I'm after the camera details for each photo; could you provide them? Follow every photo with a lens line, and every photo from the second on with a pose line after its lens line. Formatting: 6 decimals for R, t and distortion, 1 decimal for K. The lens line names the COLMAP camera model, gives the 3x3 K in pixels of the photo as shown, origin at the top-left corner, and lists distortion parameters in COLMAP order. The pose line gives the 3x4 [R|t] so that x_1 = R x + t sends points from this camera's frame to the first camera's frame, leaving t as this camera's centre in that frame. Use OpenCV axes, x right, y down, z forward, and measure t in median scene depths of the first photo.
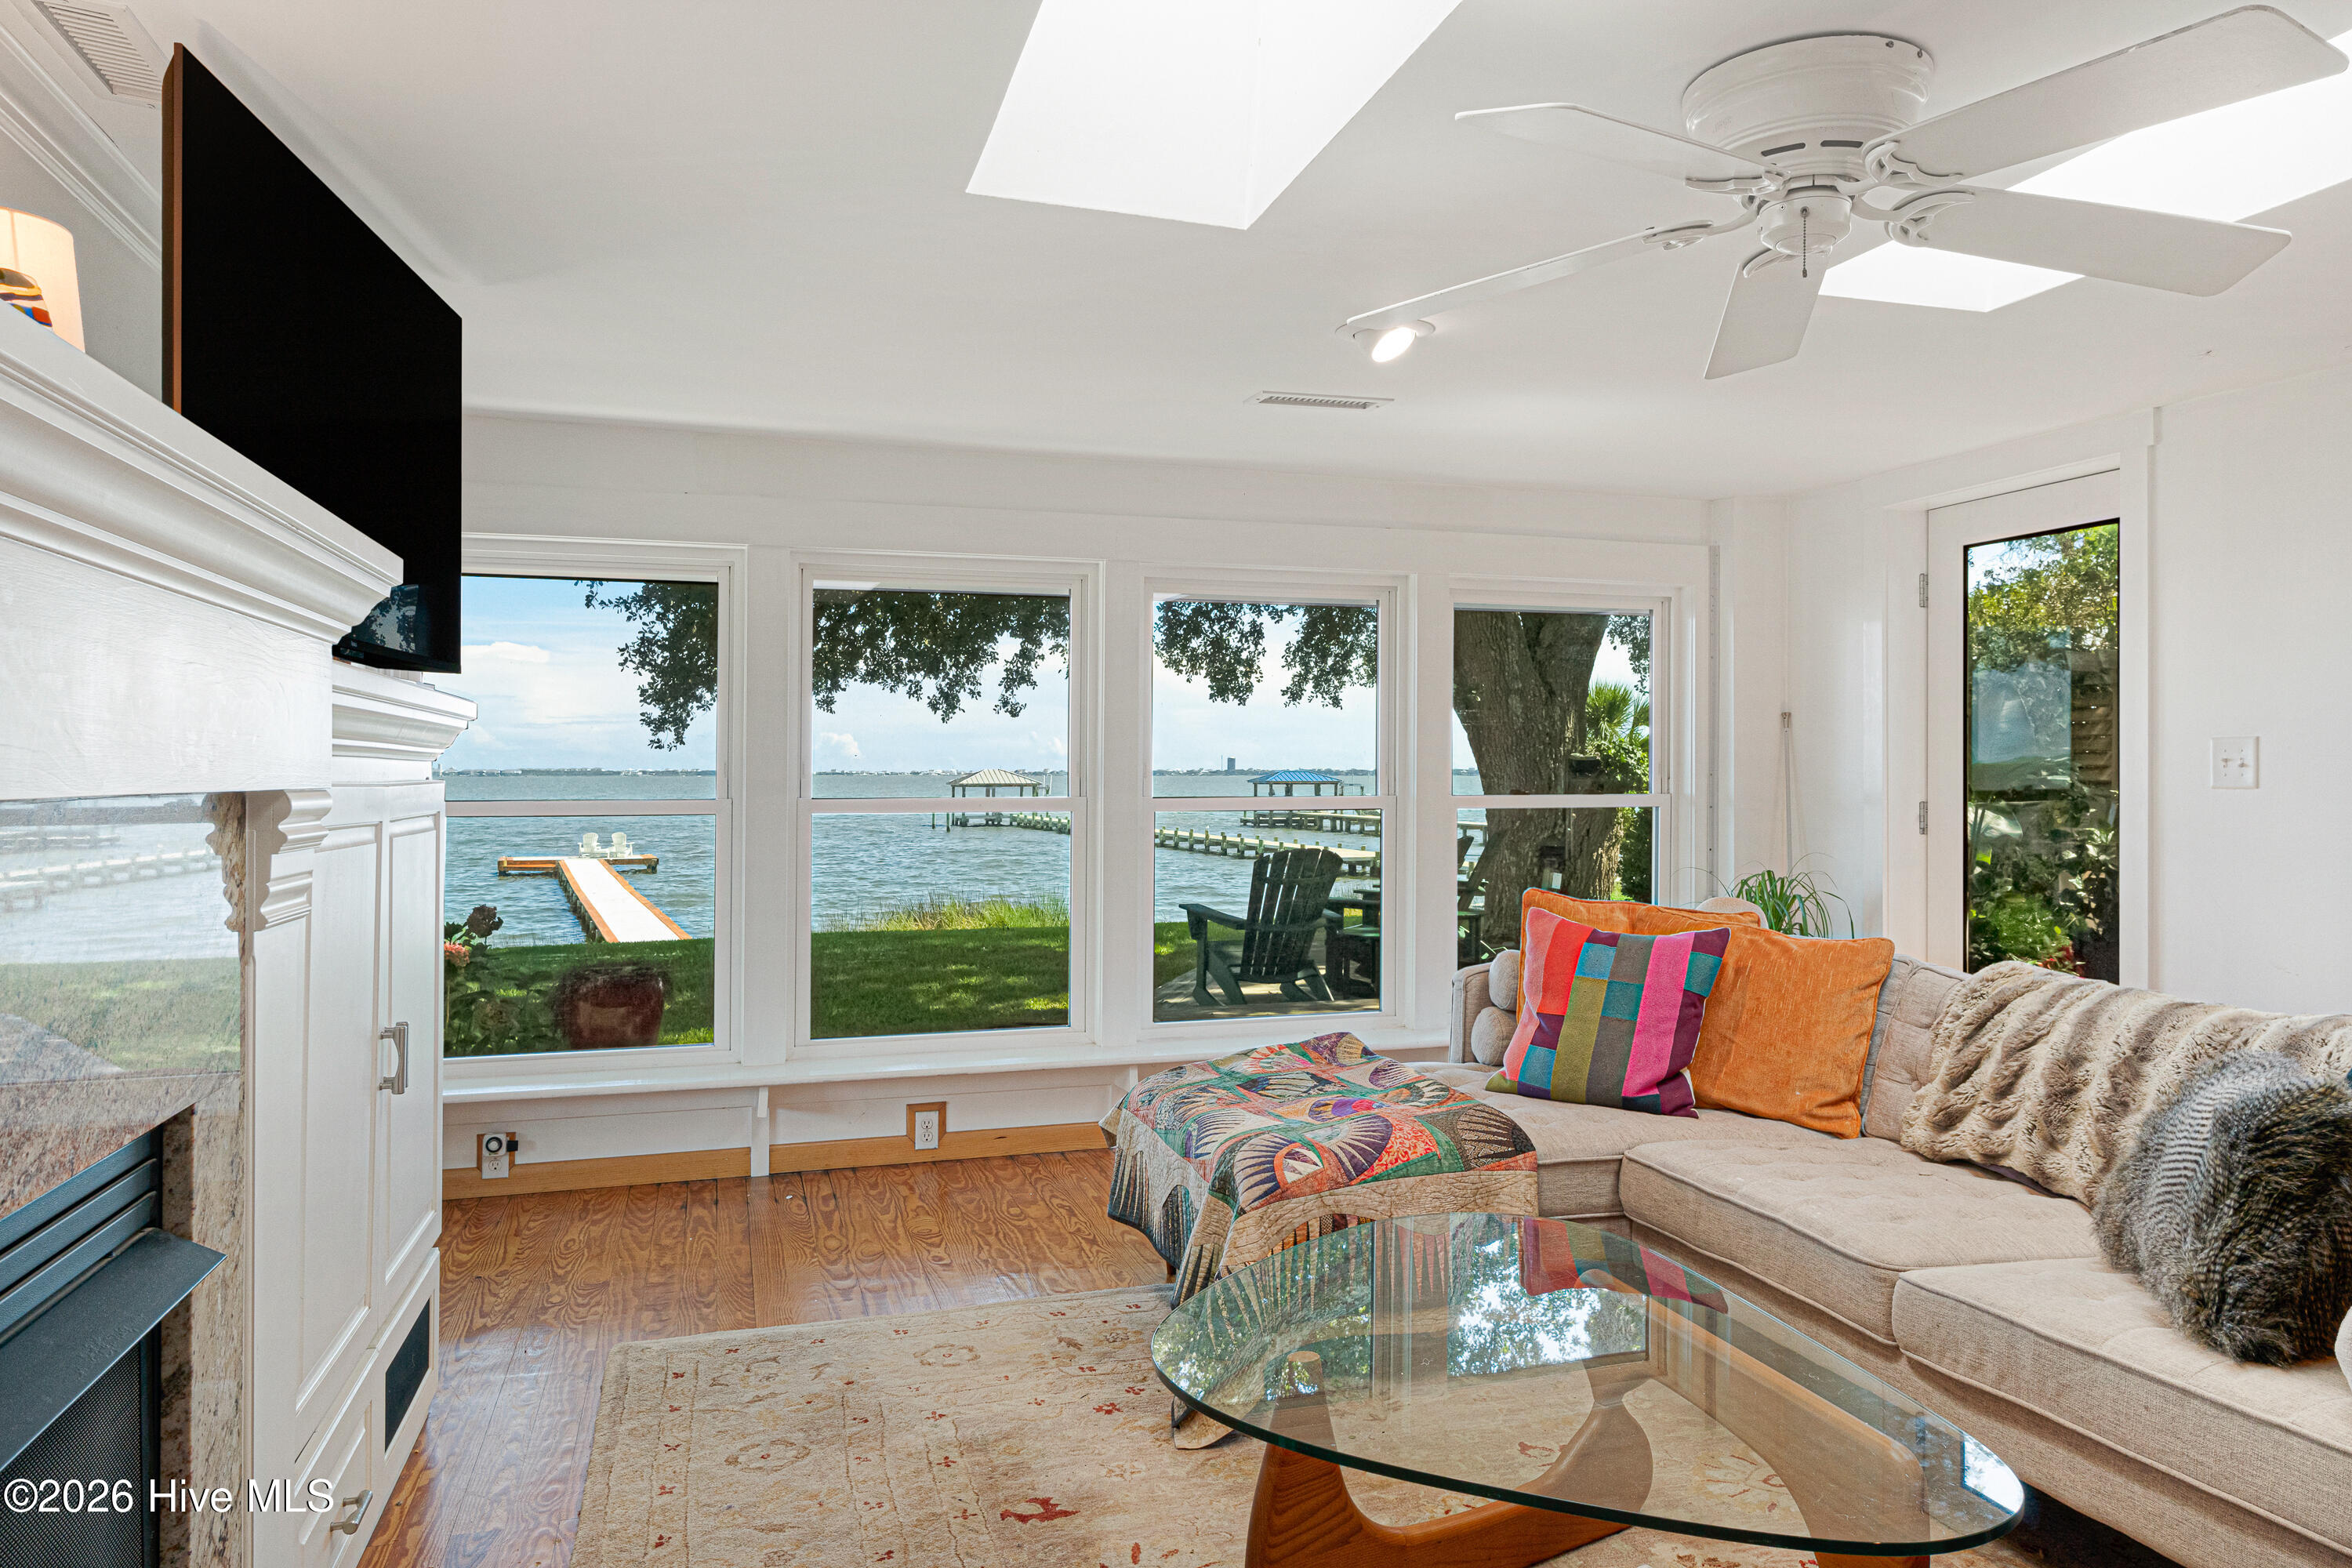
lens RADIAL K [[1590.2, 0, 1192.3], [0, 1590.2, 733.5], [0, 0, 1]] dist [0.008233, -0.010322]
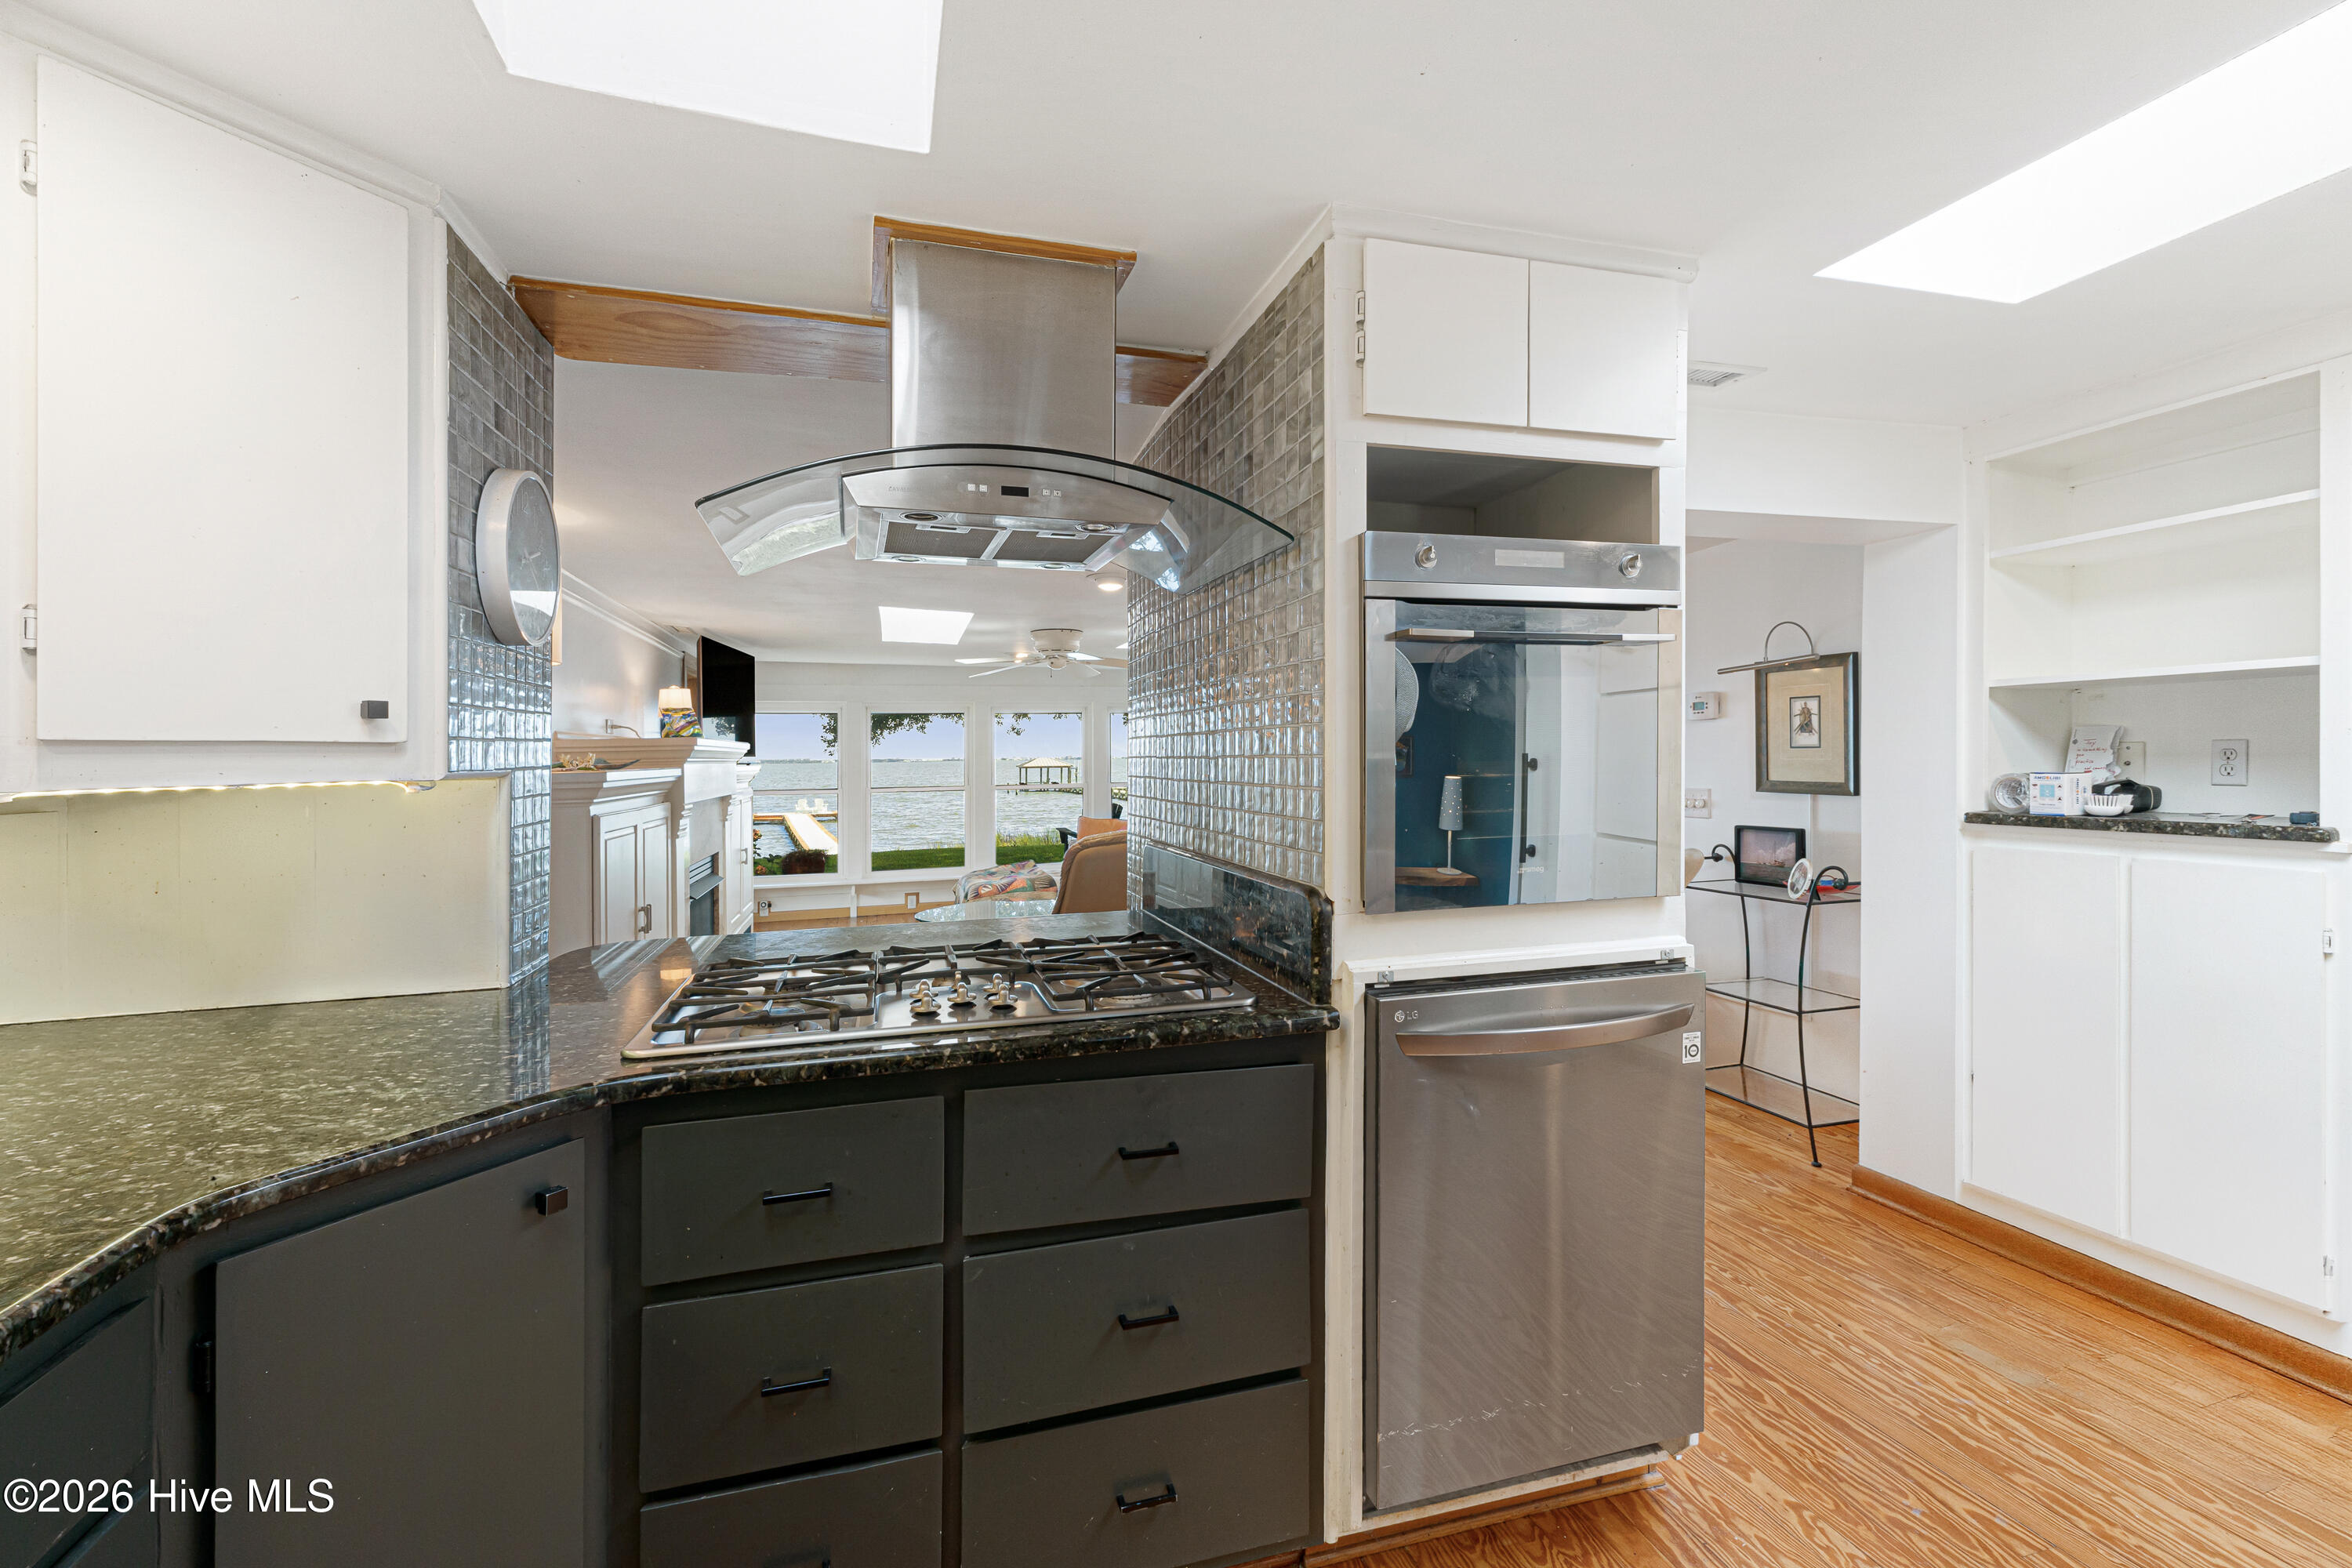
lens RADIAL K [[994.3, 0, 1140.4], [0, 994.3, 747.0], [0, 0, 1]] dist [0.009308, -0.000454]
pose [[0.999315, -0.013818, -0.034333, 0.437657], [0.014316, 0.999795, 0.014296, -0.072563], [0.034129, -0.014778, 0.999308, -1.093264]]
